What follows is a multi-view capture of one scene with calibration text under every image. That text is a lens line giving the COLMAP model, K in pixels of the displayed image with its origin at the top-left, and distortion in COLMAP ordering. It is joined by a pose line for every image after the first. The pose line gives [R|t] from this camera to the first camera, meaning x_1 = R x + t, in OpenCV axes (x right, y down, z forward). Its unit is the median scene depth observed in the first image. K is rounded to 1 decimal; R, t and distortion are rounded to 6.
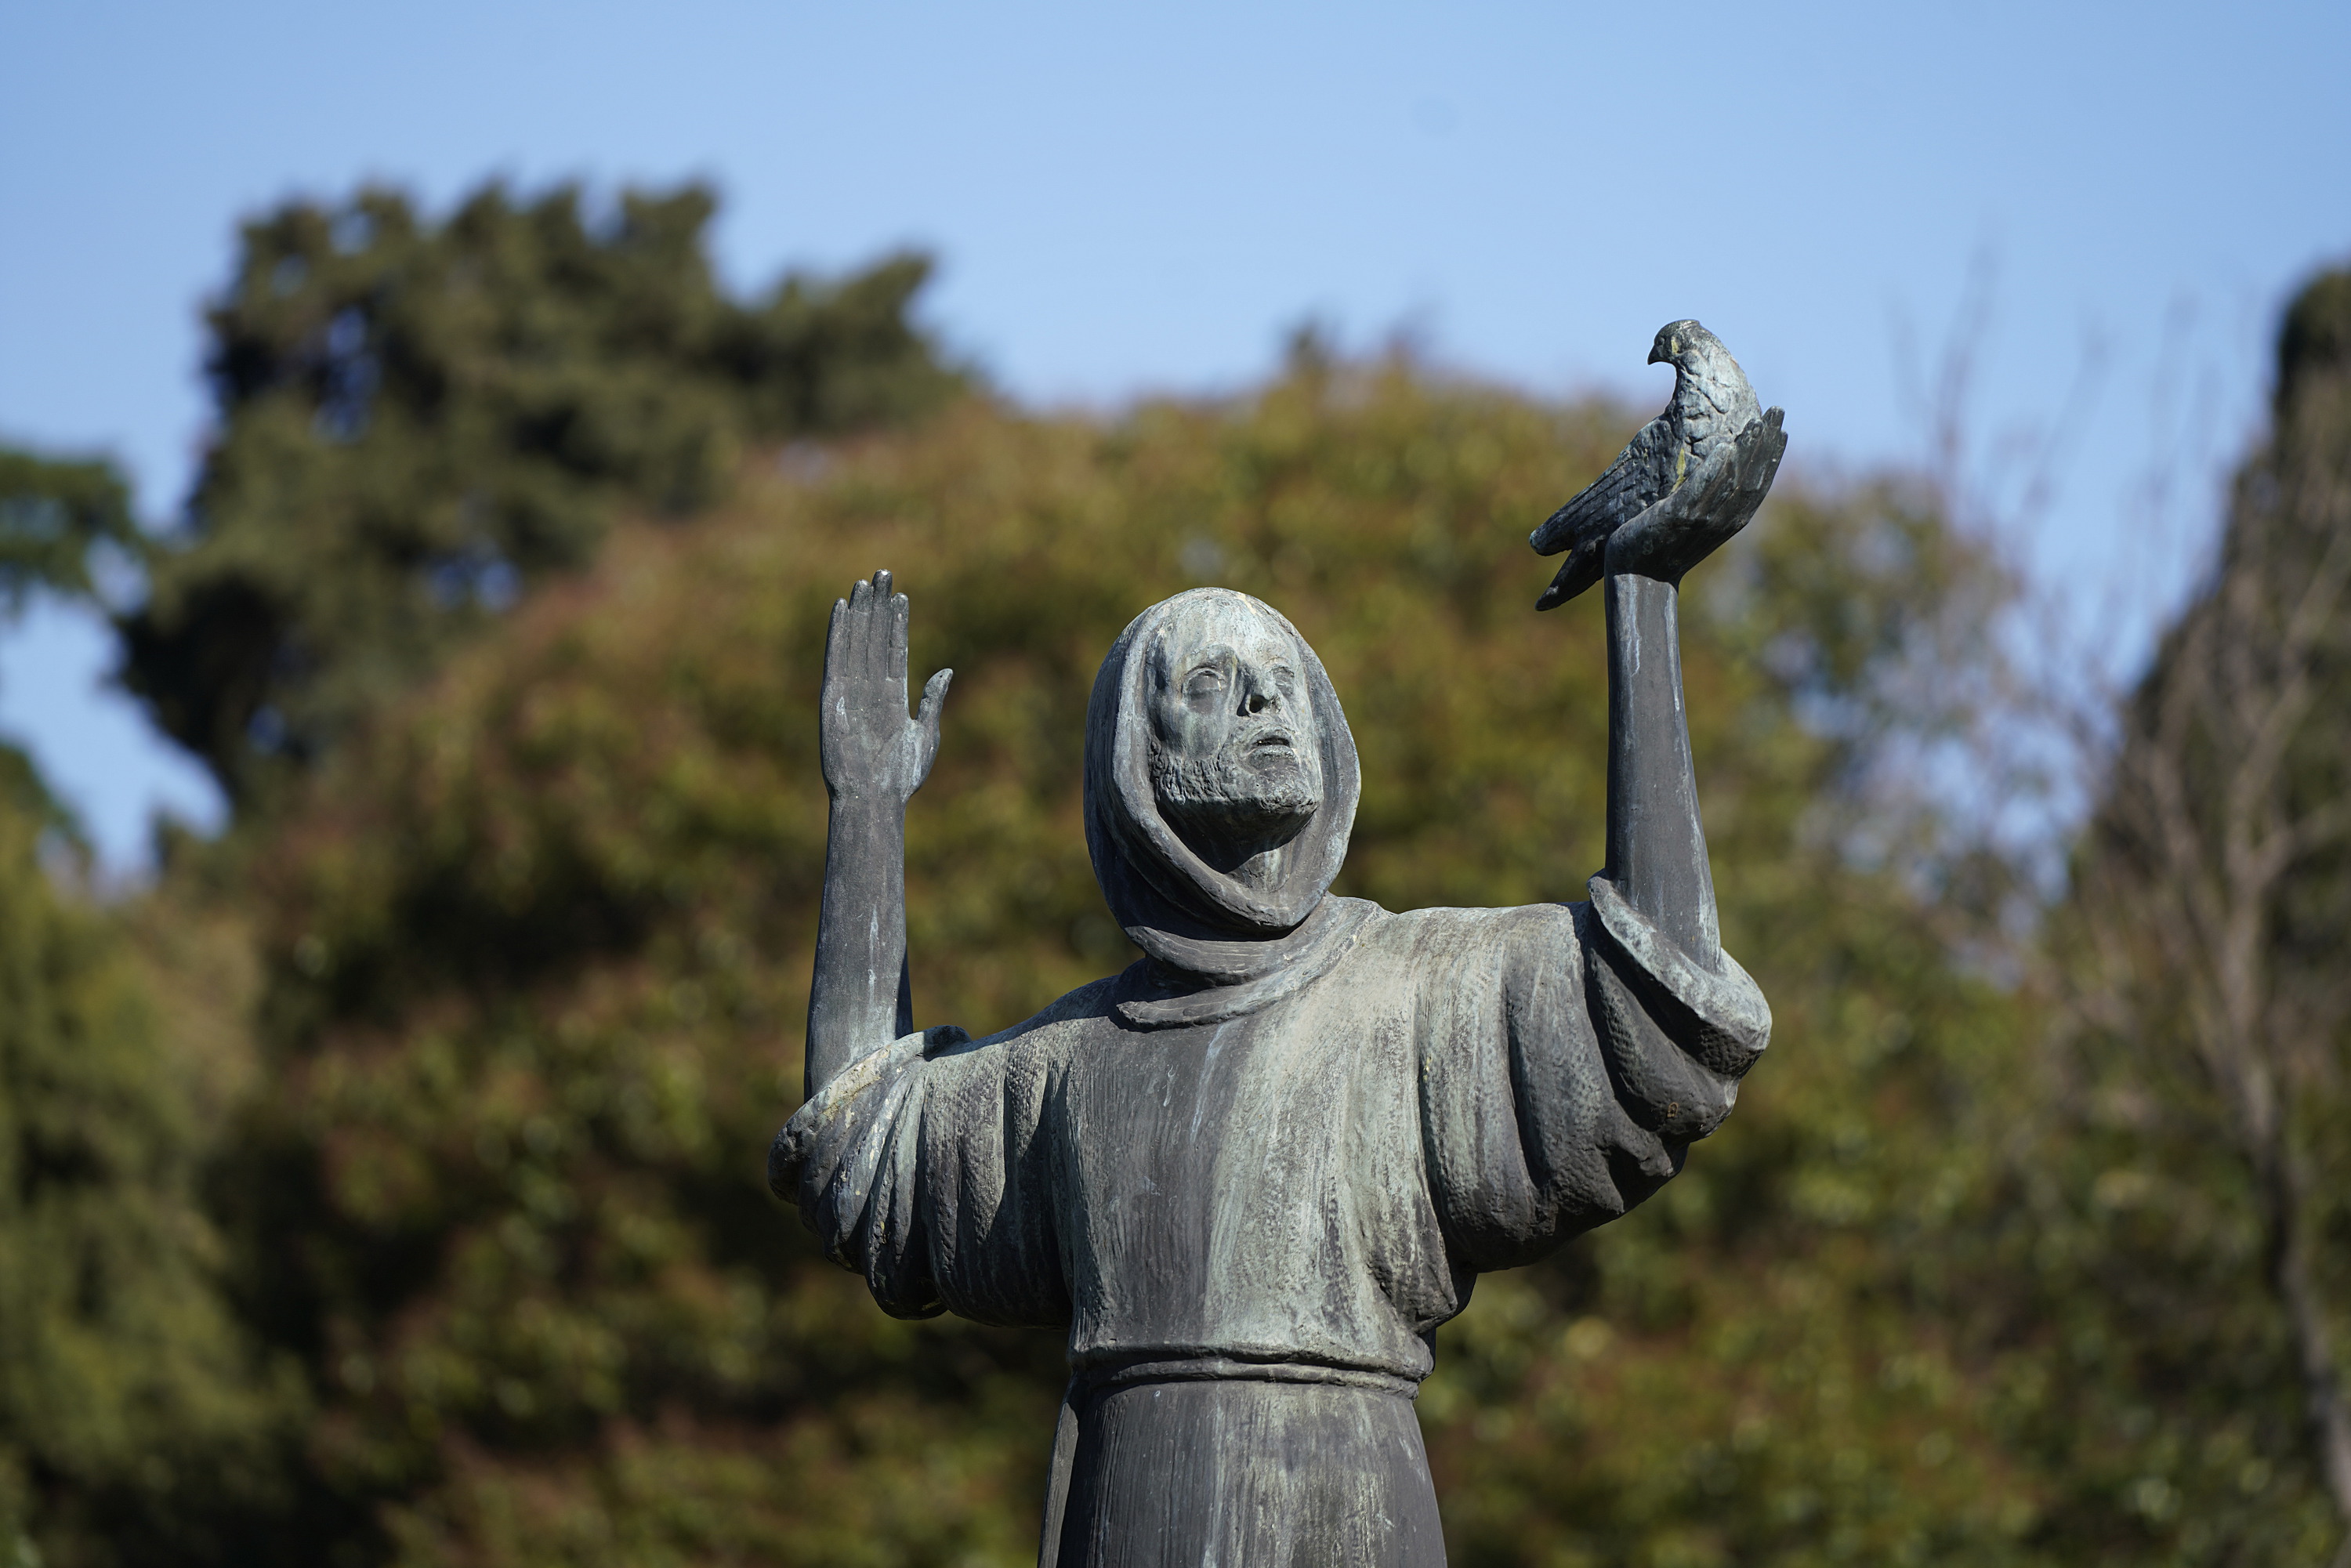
lens RADIAL K [[13568.9, 0, 1177.8], [0, 13568.9, 779.7], [0, 0, 1]] dist [2.891771, 0.000000]
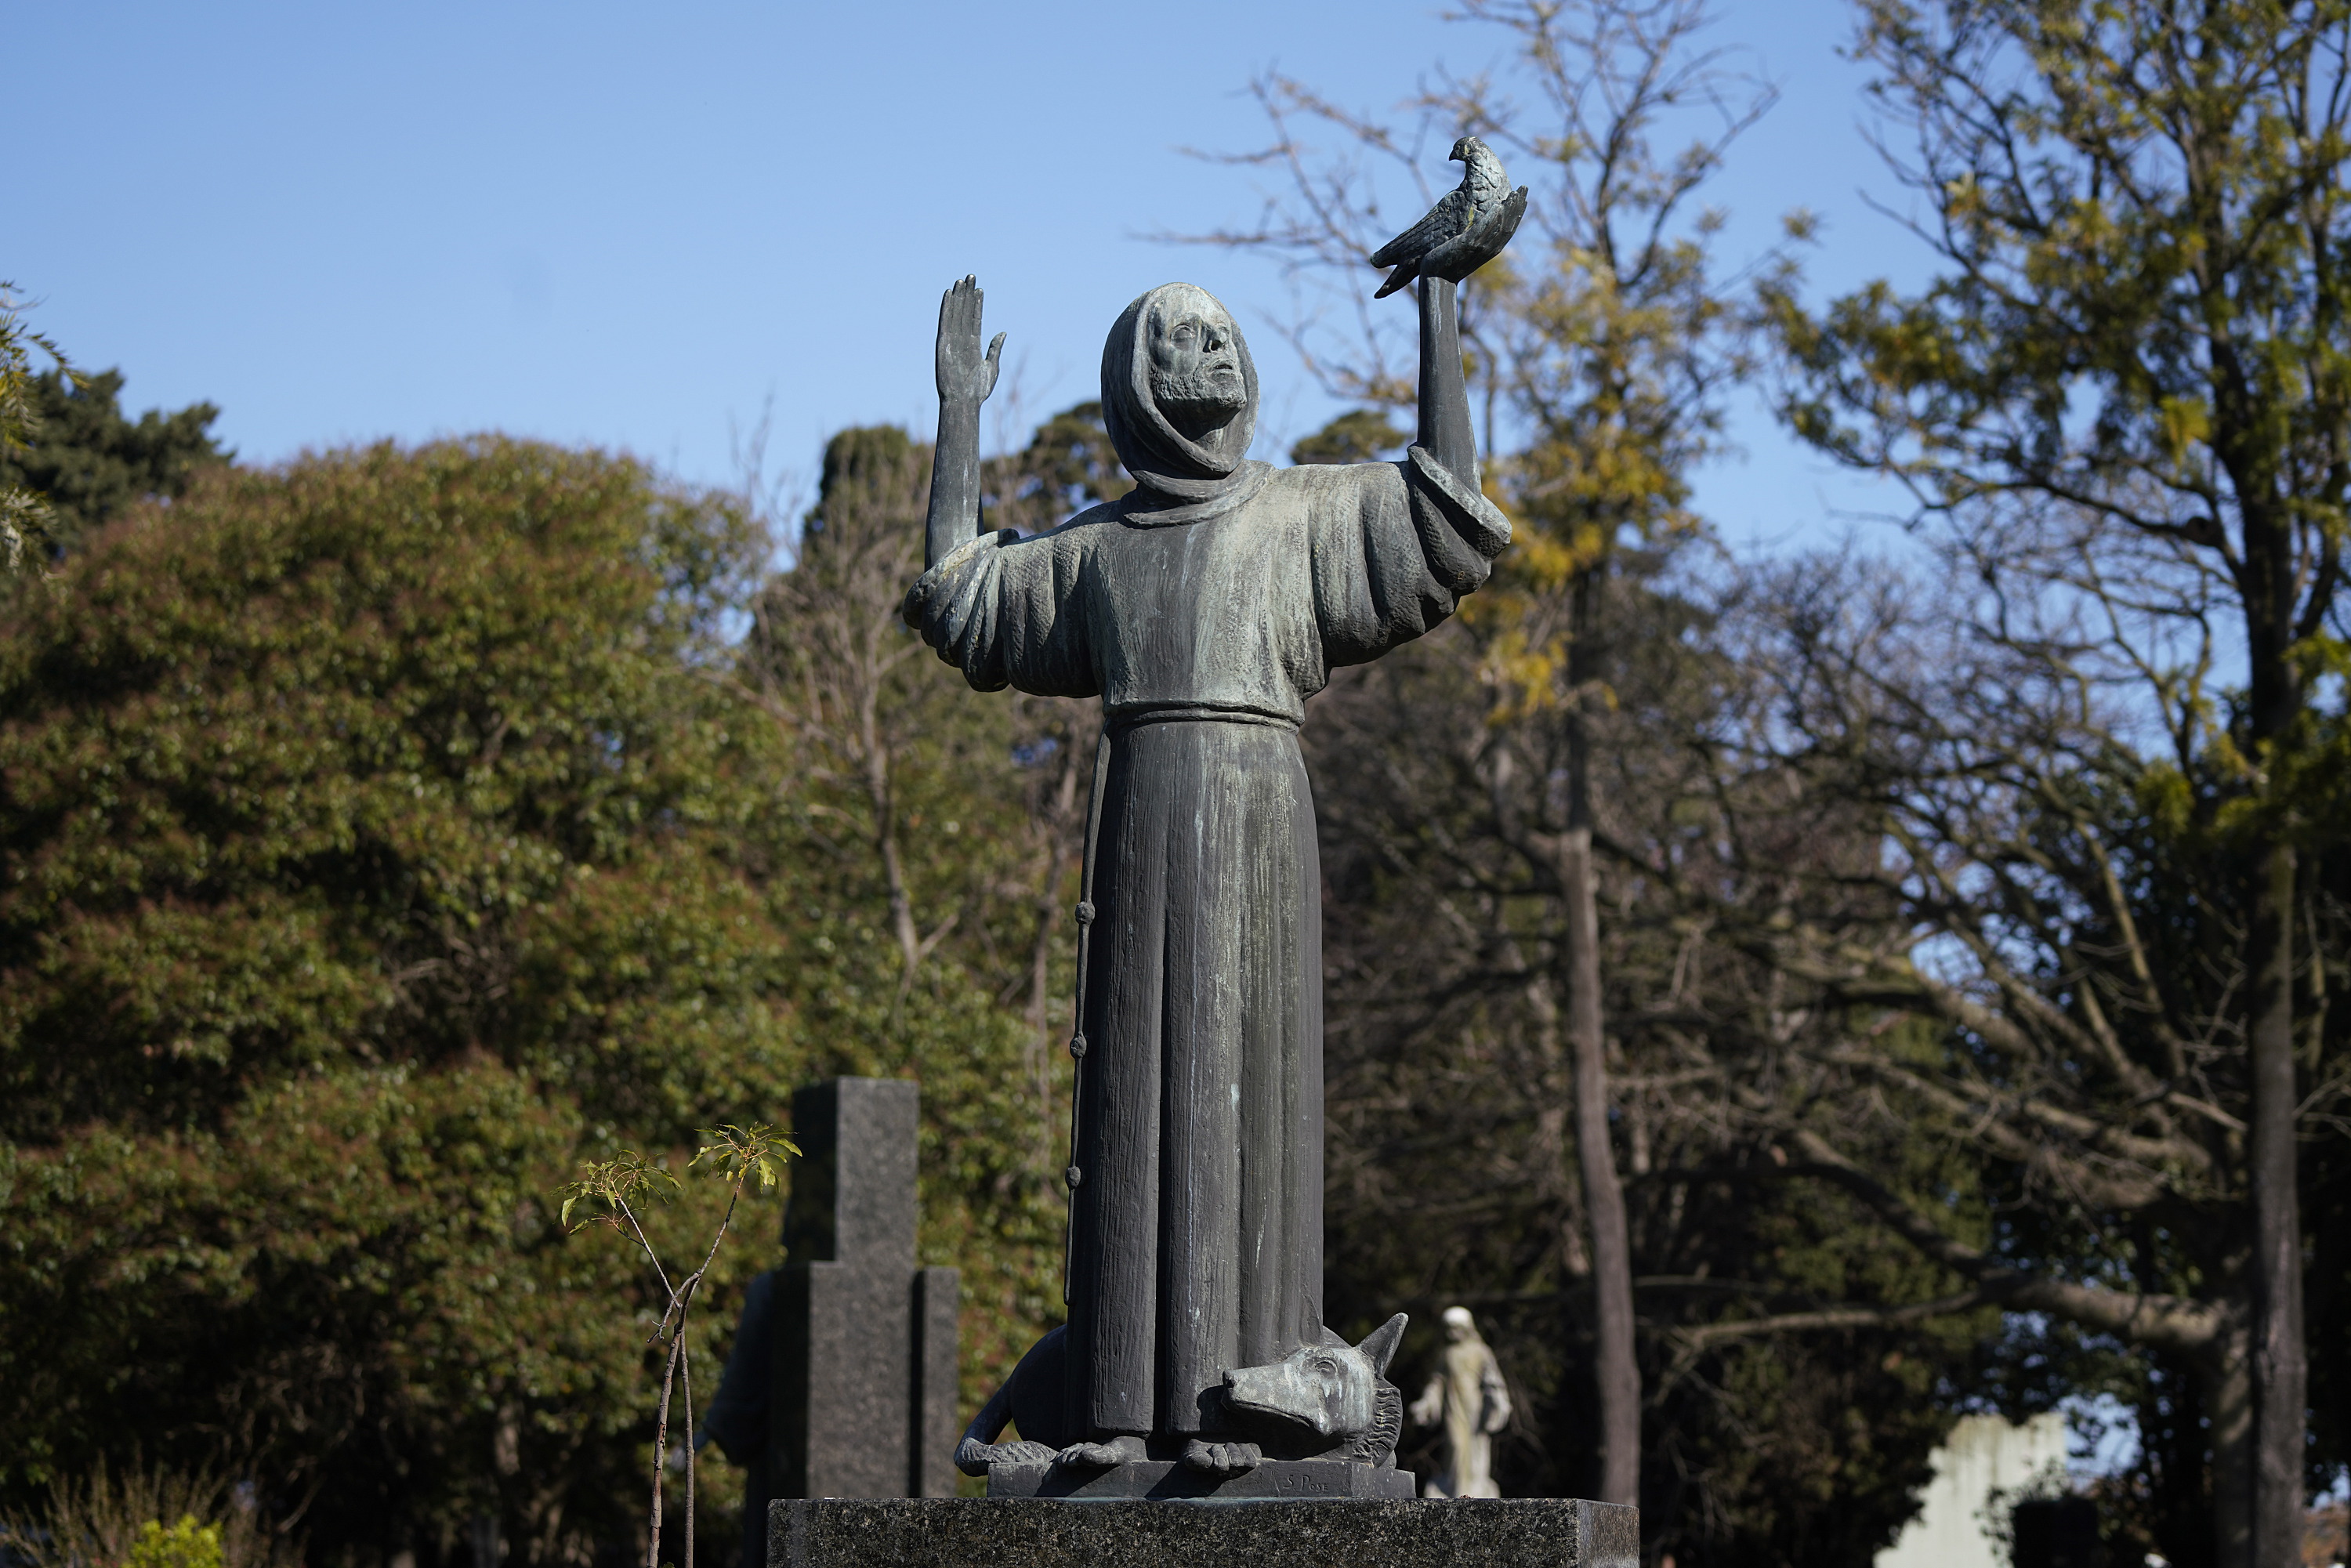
lens RADIAL K [[5371.9, 0, 1176.2], [0, 5371.9, 789.9], [0, 0, 1]] dist [0.073744, 0.000000]
pose [[0.979456, 0.025564, 0.200032, -0.137097], [-0.027781, 0.999580, 0.008281, 0.046416], [-0.199737, -0.013667, 0.979754, 0.309627]]
